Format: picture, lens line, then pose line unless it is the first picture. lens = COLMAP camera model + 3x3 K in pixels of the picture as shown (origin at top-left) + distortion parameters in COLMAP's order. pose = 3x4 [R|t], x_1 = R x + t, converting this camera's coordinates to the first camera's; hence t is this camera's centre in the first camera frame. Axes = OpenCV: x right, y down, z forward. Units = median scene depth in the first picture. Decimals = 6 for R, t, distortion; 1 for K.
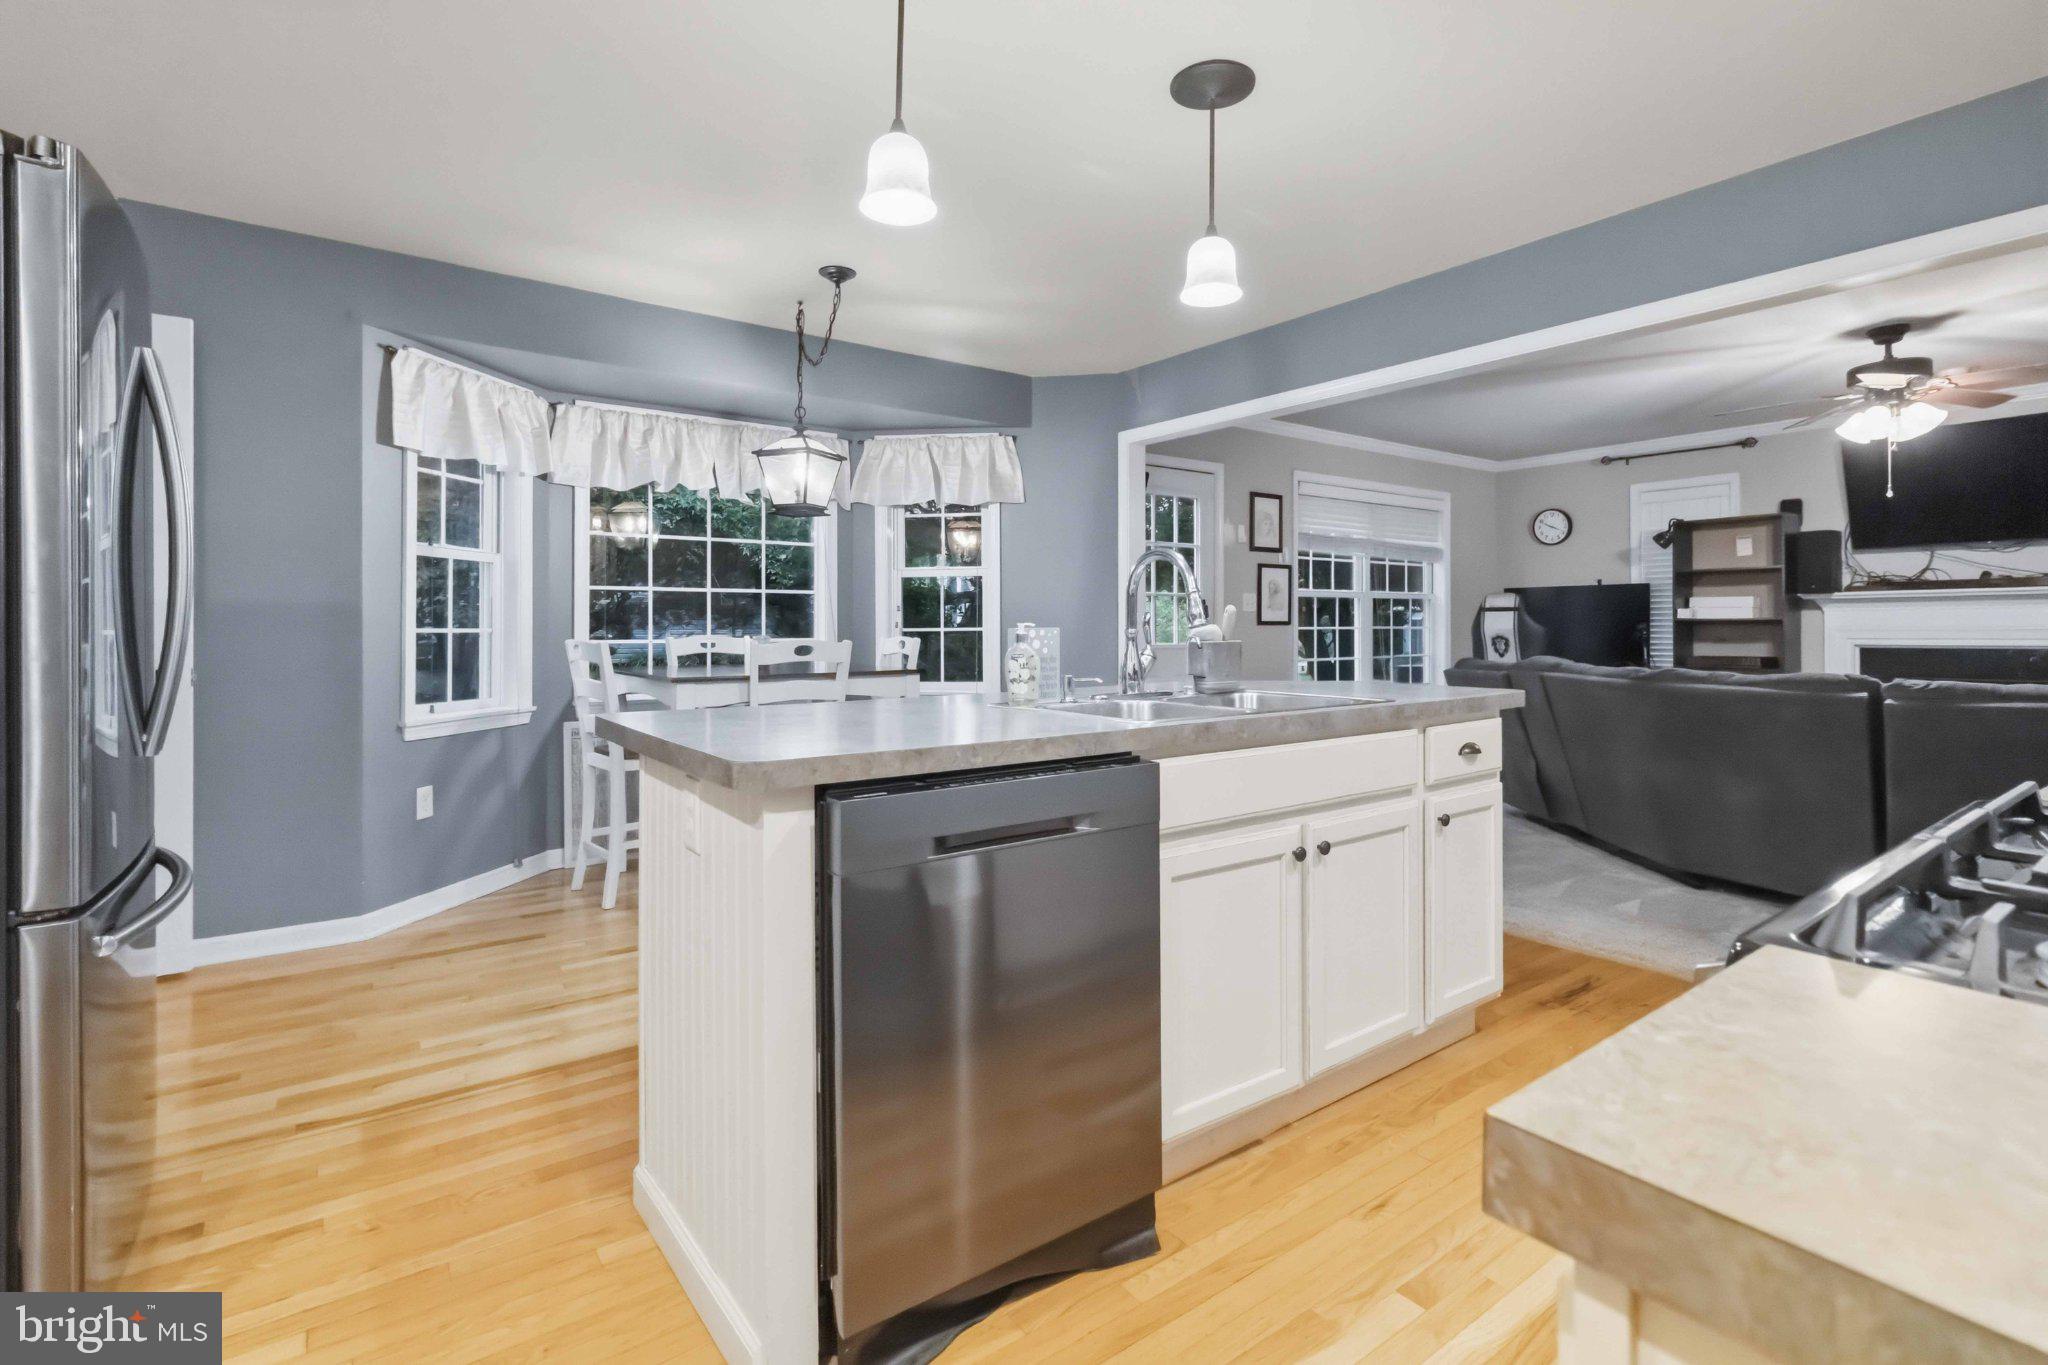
lens RADIAL K [[964.4, 0, 1043.3], [0, 964.4, 621.5], [0, 0, 1]] dist [0.003187, 0.001149]
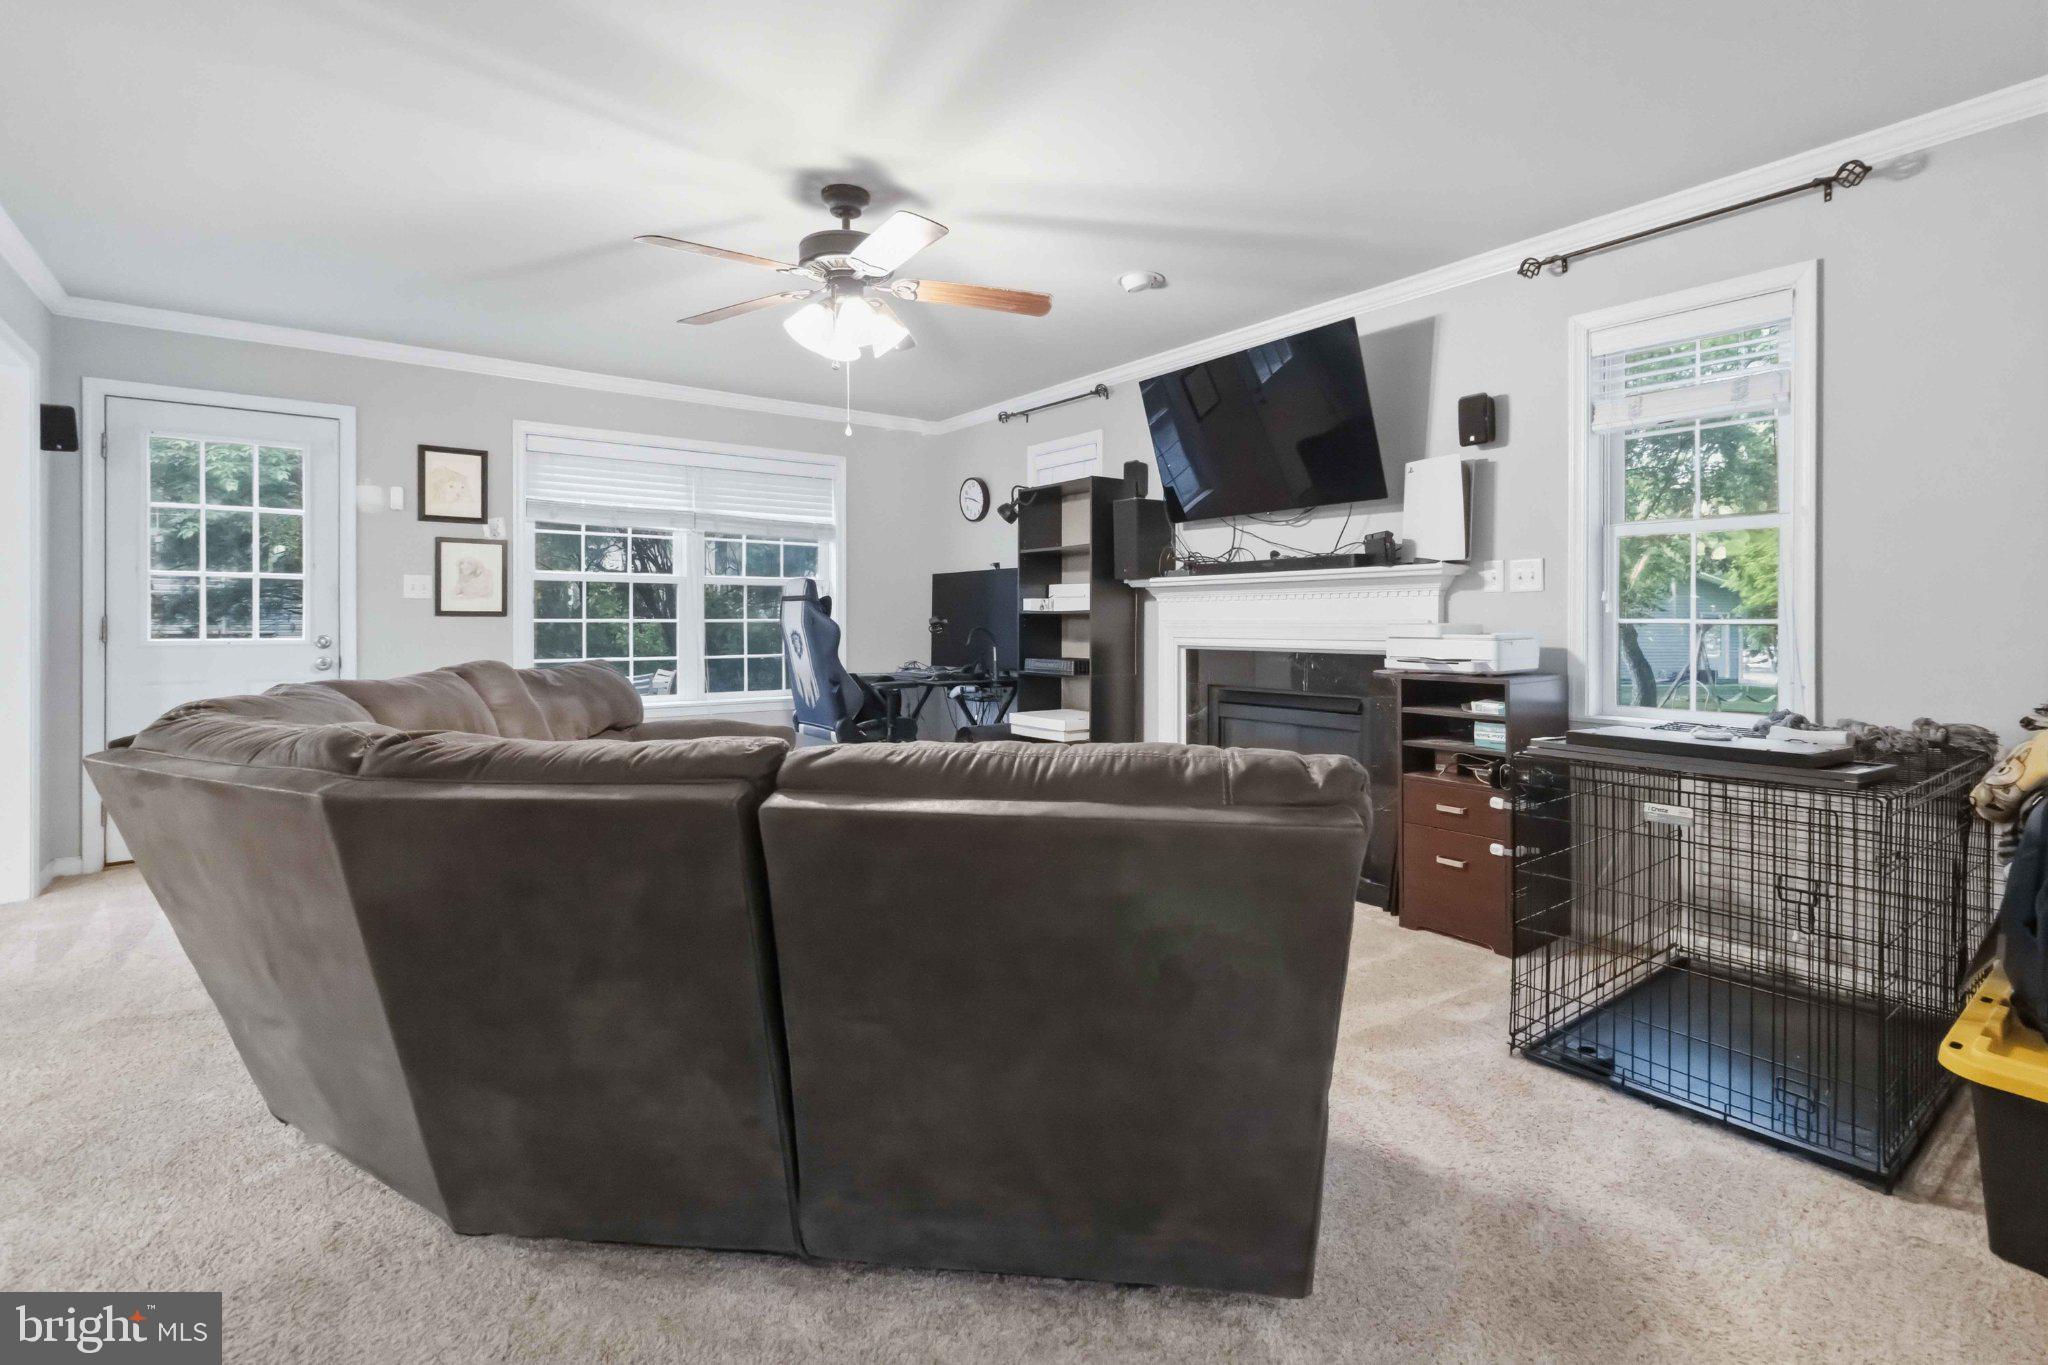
lens RADIAL K [[964.4, 0, 1043.3], [0, 964.4, 621.5], [0, 0, 1]] dist [0.003187, 0.001149]
pose [[0.999860, 0.004568, 0.016068, 0.953318], [-0.004689, 0.999961, 0.007474, -0.000043], [-0.016033, -0.007548, 0.999843, 0.286729]]
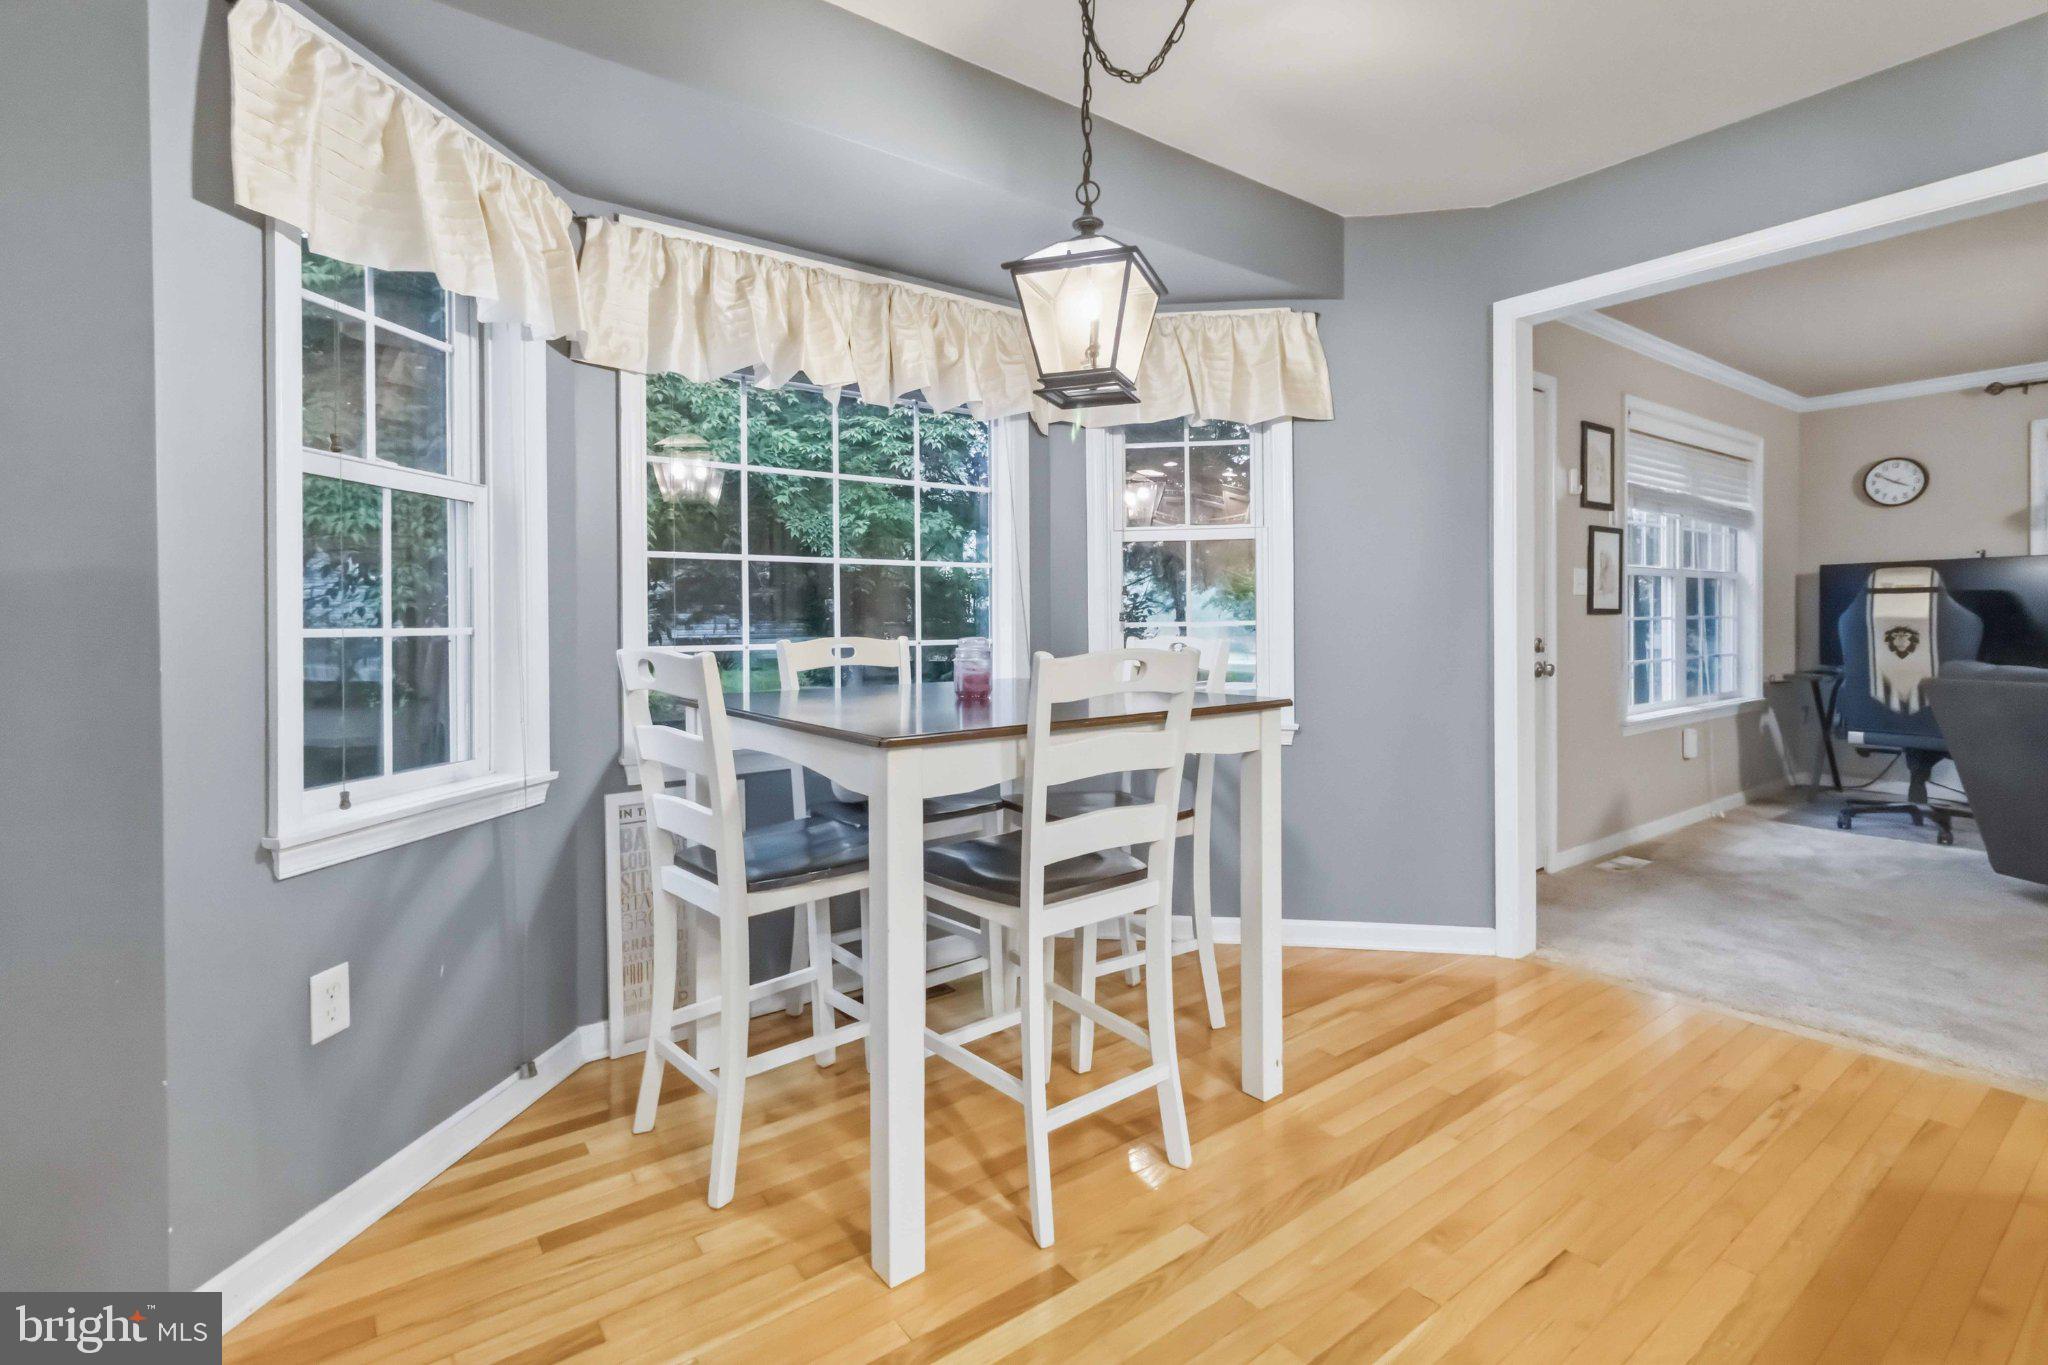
lens RADIAL K [[960.7, 0, 1045.7], [0, 960.7, 627.1], [0, 0, 1]] dist [0.002528, 0.000447]
pose [[0.999859, -0.008153, 0.014682, -0.242112], [0.008017, 0.999924, 0.009341, 0.004201], [-0.014757, -0.009222, 0.999849, 0.428123]]
